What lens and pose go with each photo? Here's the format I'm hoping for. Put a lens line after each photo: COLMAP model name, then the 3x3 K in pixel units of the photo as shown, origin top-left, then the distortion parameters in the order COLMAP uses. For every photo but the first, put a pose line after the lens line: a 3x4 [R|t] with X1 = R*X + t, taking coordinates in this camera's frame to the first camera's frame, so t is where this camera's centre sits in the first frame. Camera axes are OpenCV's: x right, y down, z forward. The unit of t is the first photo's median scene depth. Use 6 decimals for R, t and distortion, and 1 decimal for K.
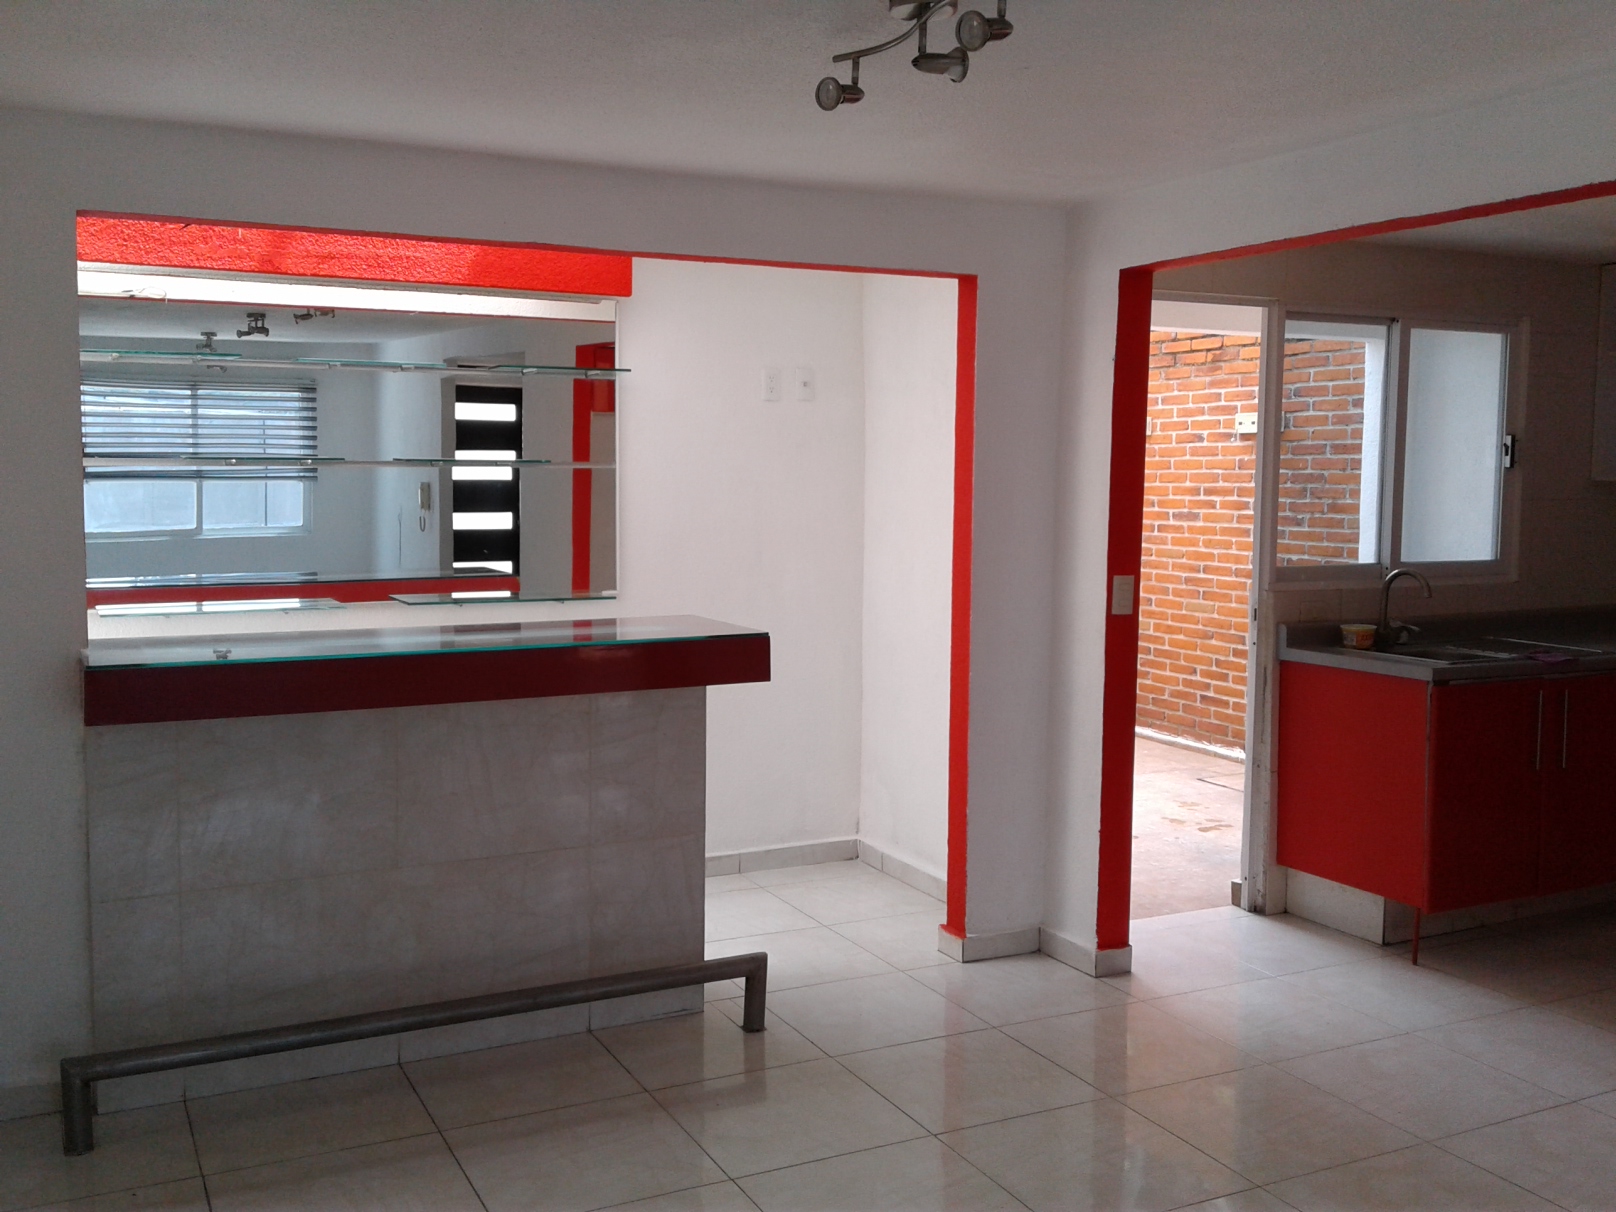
lens RADIAL K [[1520.5, 0, 807.1], [0, 1520.5, 605.4], [0, 0, 1]] dist [0.071052, 0.000000]
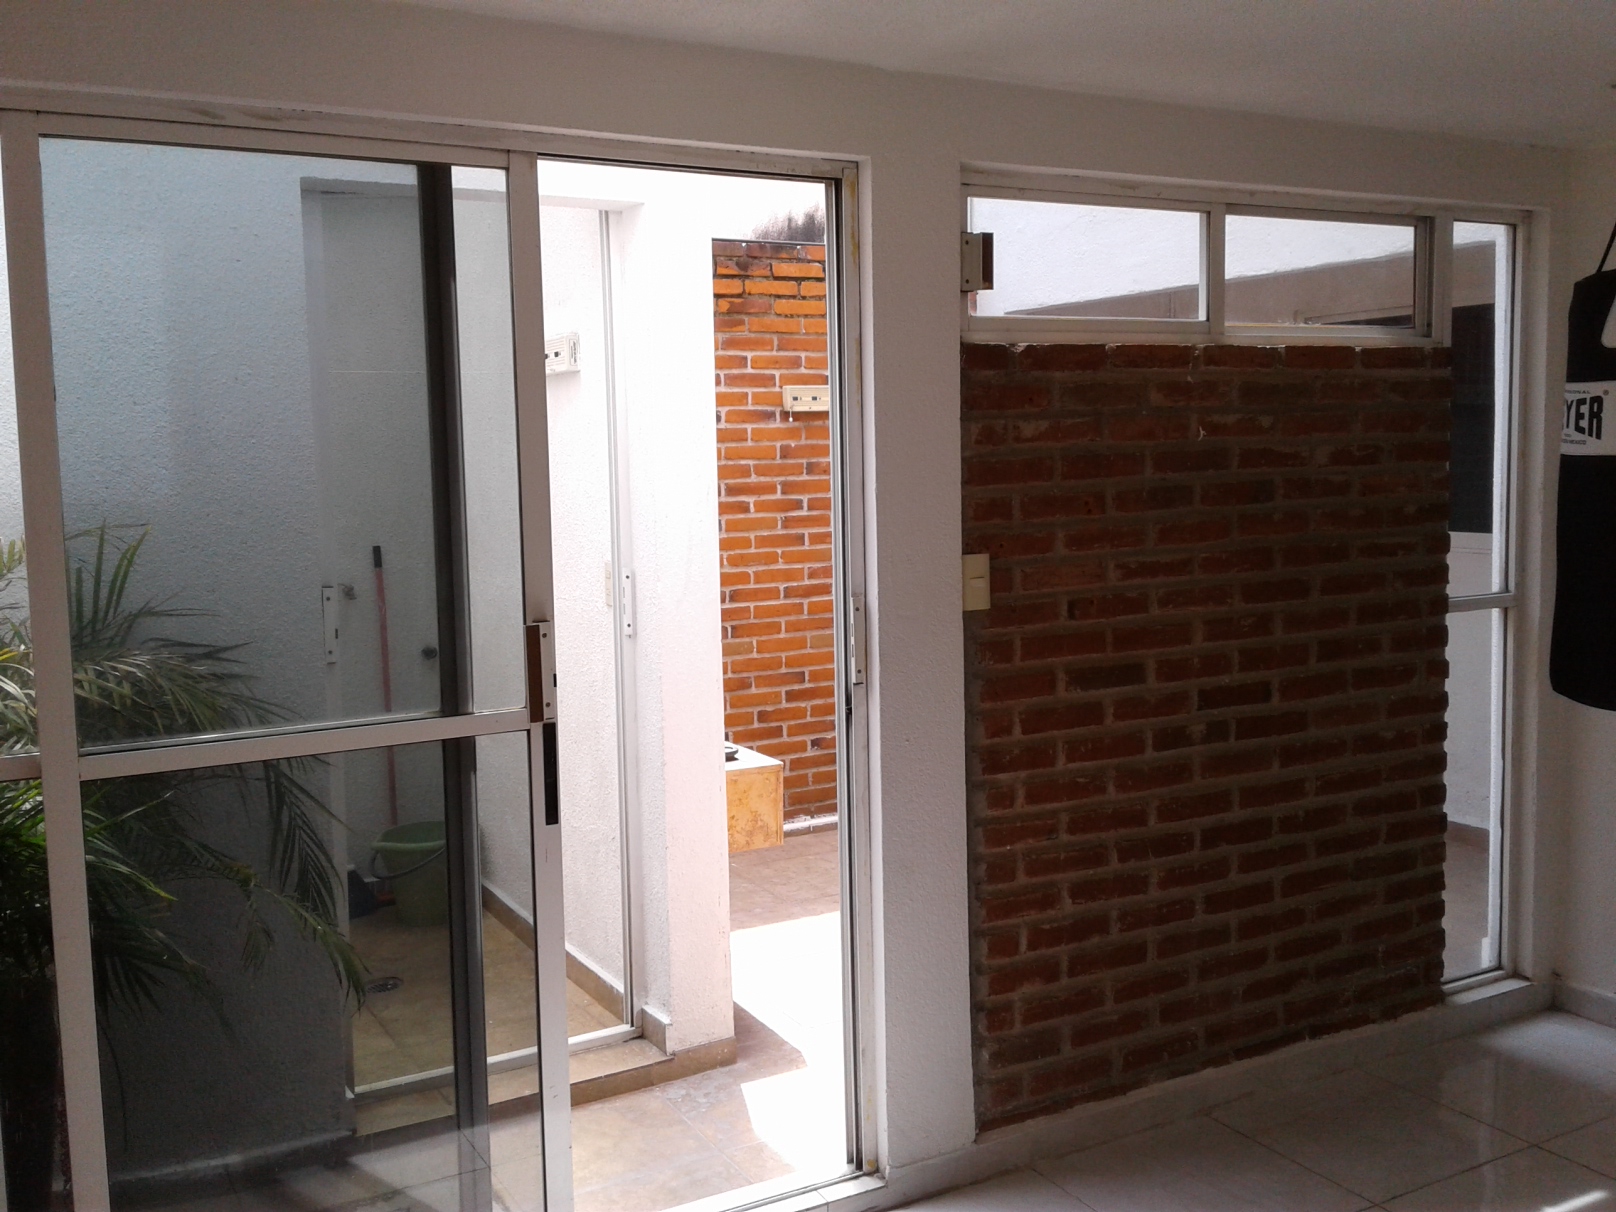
lens RADIAL K [[1520.5, 0, 808.6], [0, 1520.5, 602.2], [0, 0, 1]] dist [0.071052, 0.000000]
pose [[-0.035804, -0.103328, 0.994003, -0.478235], [0.114052, 0.987719, 0.106783, -0.096698], [-0.992829, 0.117191, -0.023579, 1.002092]]
